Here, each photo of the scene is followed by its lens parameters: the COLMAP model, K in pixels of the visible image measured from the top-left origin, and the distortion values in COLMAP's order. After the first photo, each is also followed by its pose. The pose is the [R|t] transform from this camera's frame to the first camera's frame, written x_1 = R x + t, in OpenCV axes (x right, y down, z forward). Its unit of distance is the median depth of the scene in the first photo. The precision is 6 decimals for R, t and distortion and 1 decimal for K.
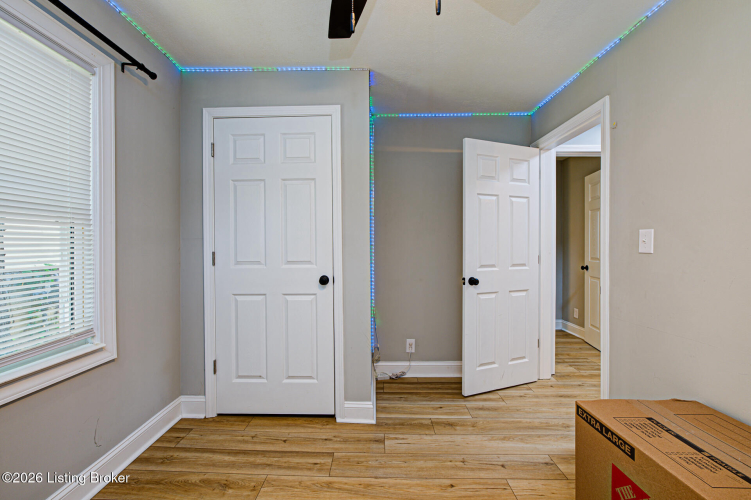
lens RADIAL K [[295.2, 0, 373.2], [0, 295.2, 248.6], [0, 0, 1]] dist [0.001016, 0.000340]
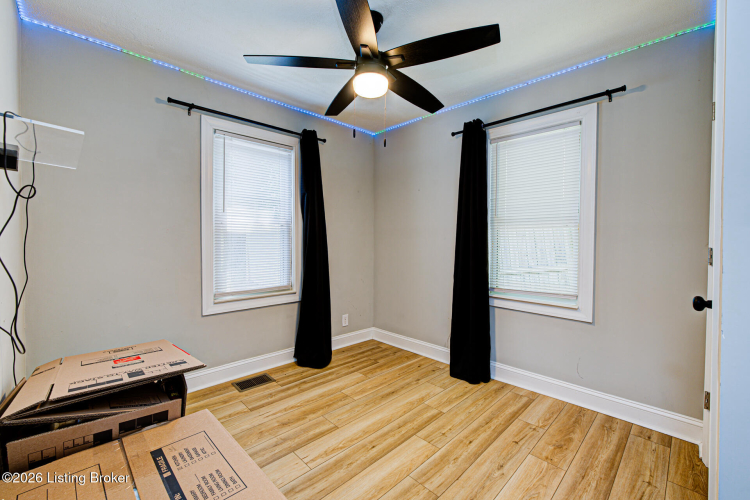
lens RADIAL K [[314.8, 0, 371.3], [0, 314.8, 247.8], [0, 0, 1]] dist [-0.003653, -0.000178]
pose [[-0.710713, 0.005829, -0.703458, 0.798427], [-0.014368, 0.999637, 0.022800, 0.009007], [0.703335, 0.026311, -0.710371, 1.215221]]
